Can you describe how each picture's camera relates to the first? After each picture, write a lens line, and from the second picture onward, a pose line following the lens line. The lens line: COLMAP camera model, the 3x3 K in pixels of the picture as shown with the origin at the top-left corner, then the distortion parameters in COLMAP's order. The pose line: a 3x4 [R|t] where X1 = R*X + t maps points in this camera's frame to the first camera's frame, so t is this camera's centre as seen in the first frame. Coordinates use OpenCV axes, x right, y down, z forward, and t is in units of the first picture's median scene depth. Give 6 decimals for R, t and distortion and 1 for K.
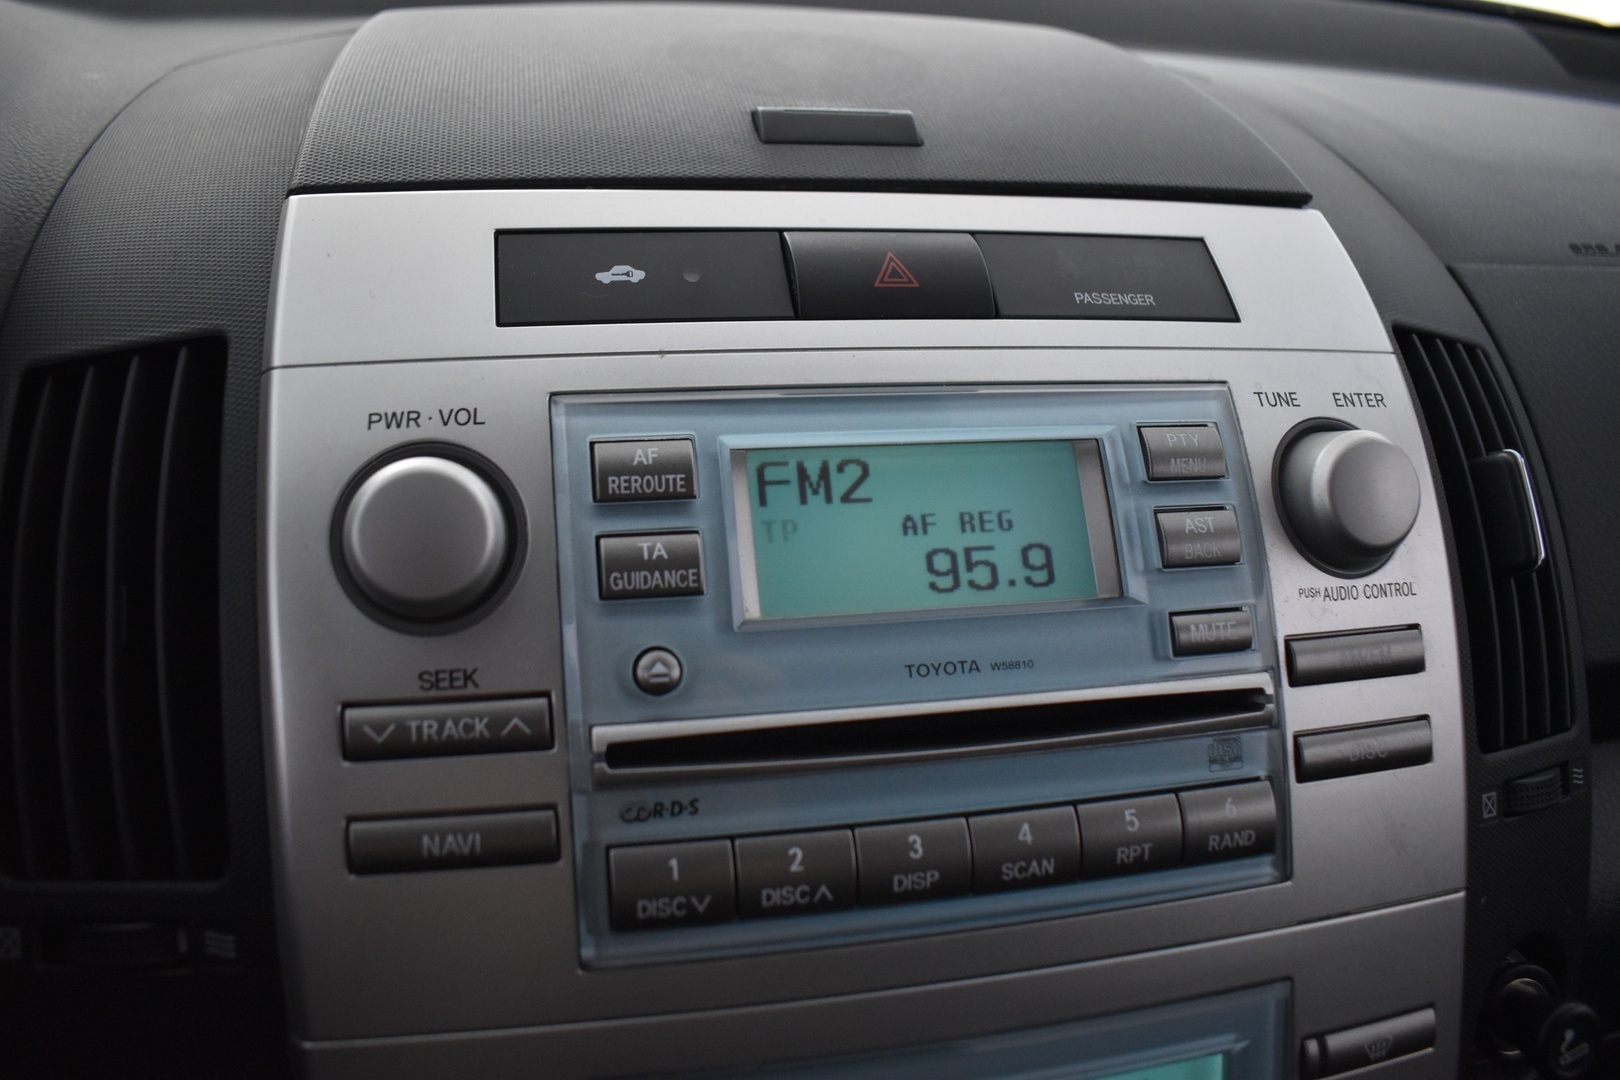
lens RADIAL K [[1236.0, 0, 820.2], [0, 1236.0, 542.1], [0, 0, 1]] dist [-0.088113, 0.007650]
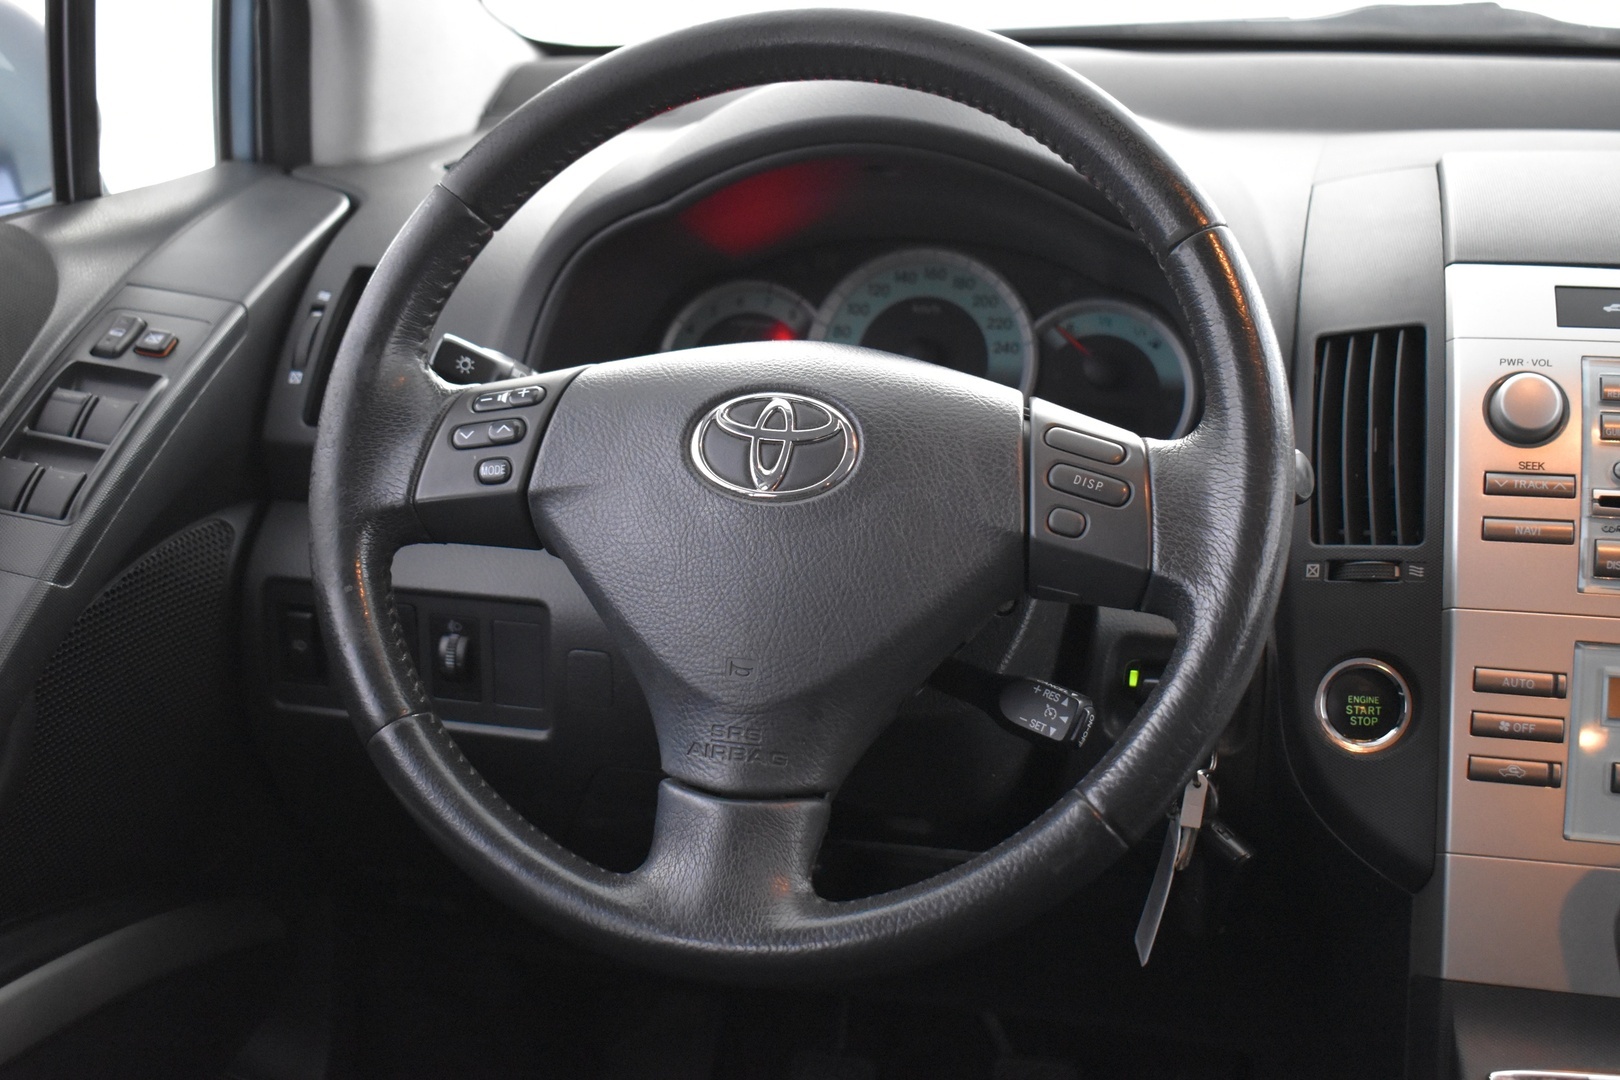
lens RADIAL K [[2075.1, 0, 812.4], [0, 2075.1, 540.3], [0, 0, 1]] dist [-0.049589, 0.000000]
pose [[0.903867, 0.077414, -0.420751, 0.120369], [-0.142719, 0.981715, -0.125967, 0.894384], [0.403306, 0.173907, 0.898388, -2.923096]]
